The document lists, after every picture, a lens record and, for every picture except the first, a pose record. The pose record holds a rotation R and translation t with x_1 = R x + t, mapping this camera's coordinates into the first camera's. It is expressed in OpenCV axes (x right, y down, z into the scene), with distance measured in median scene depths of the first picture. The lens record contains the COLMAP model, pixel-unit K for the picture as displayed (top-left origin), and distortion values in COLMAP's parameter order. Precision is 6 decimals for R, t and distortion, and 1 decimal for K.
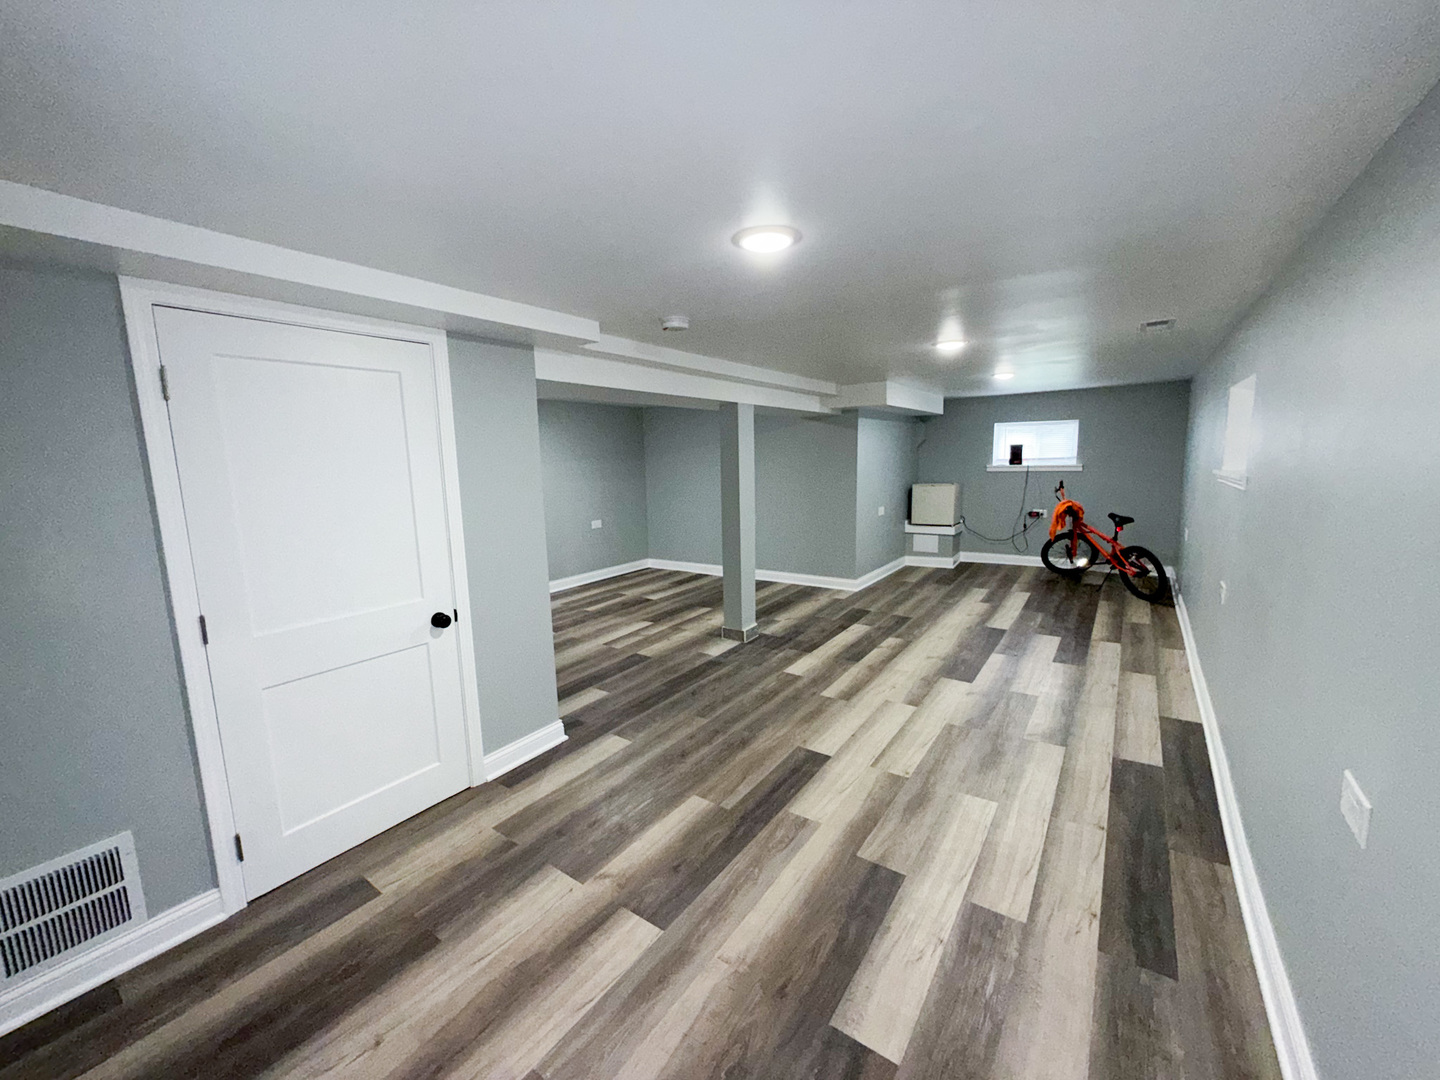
lens RADIAL K [[579.8, 0, 714.1], [0, 579.8, 539.8], [0, 0, 1]] dist [-0.001334, 0.000049]
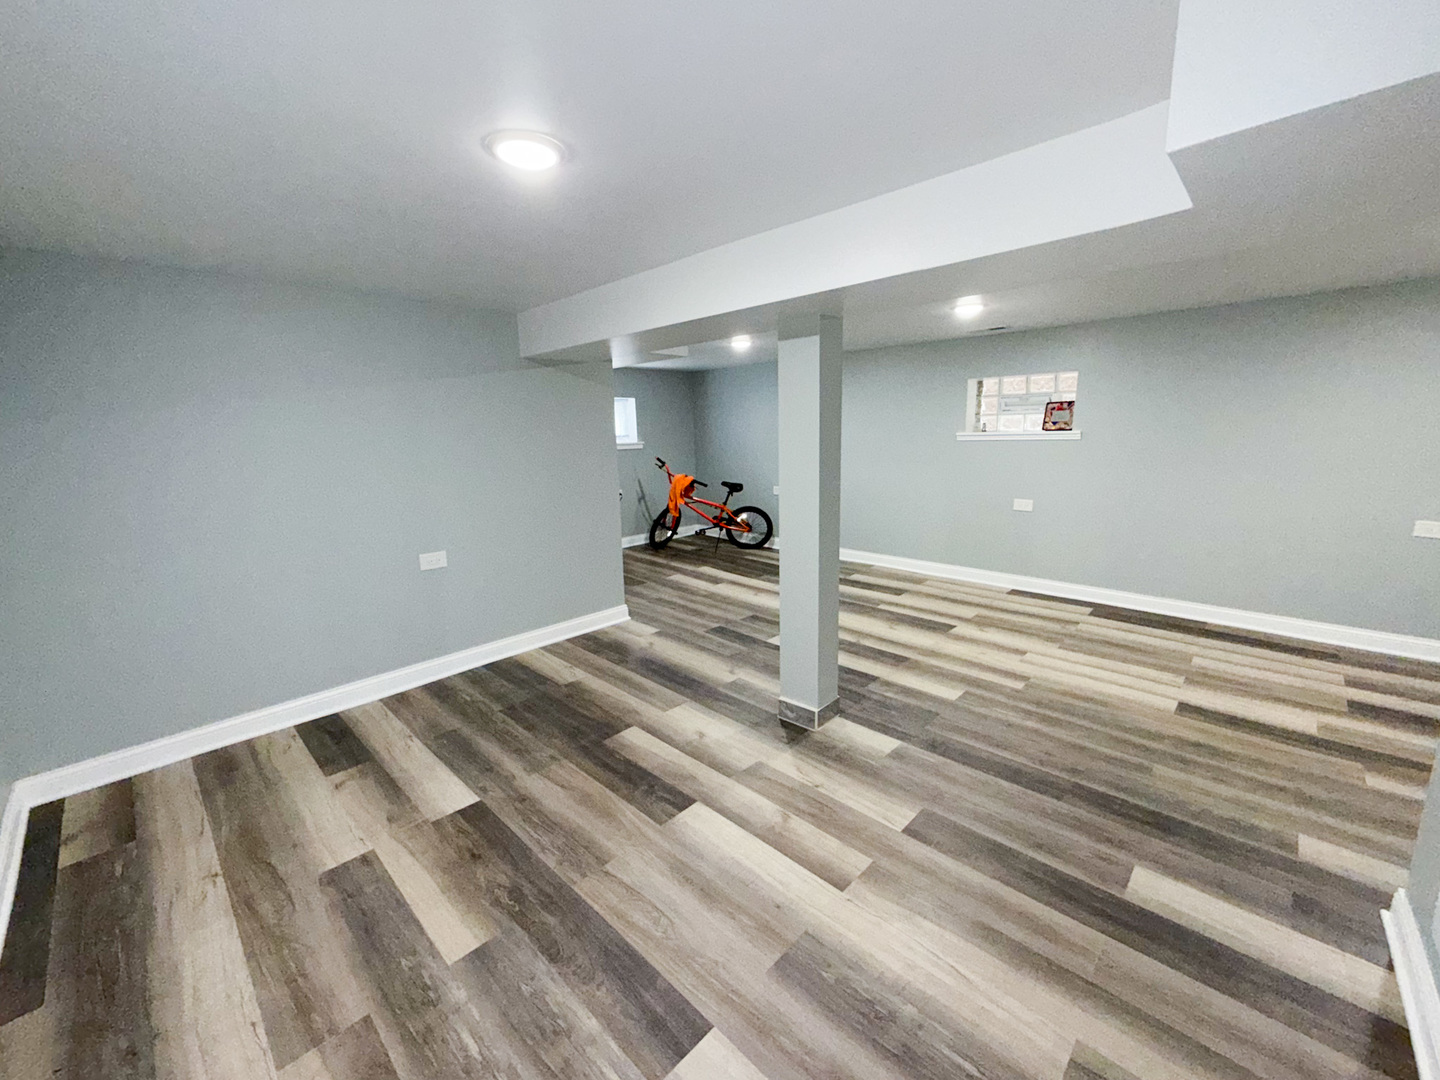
lens RADIAL K [[579.8, 0, 714.1], [0, 579.8, 539.8], [0, 0, 1]] dist [-0.001334, 0.000049]
pose [[0.141979, -0.166177, 0.975821, -0.597052], [0.160250, 0.976663, 0.143005, -0.130917], [-0.976812, 0.136071, 0.165295, 1.081551]]
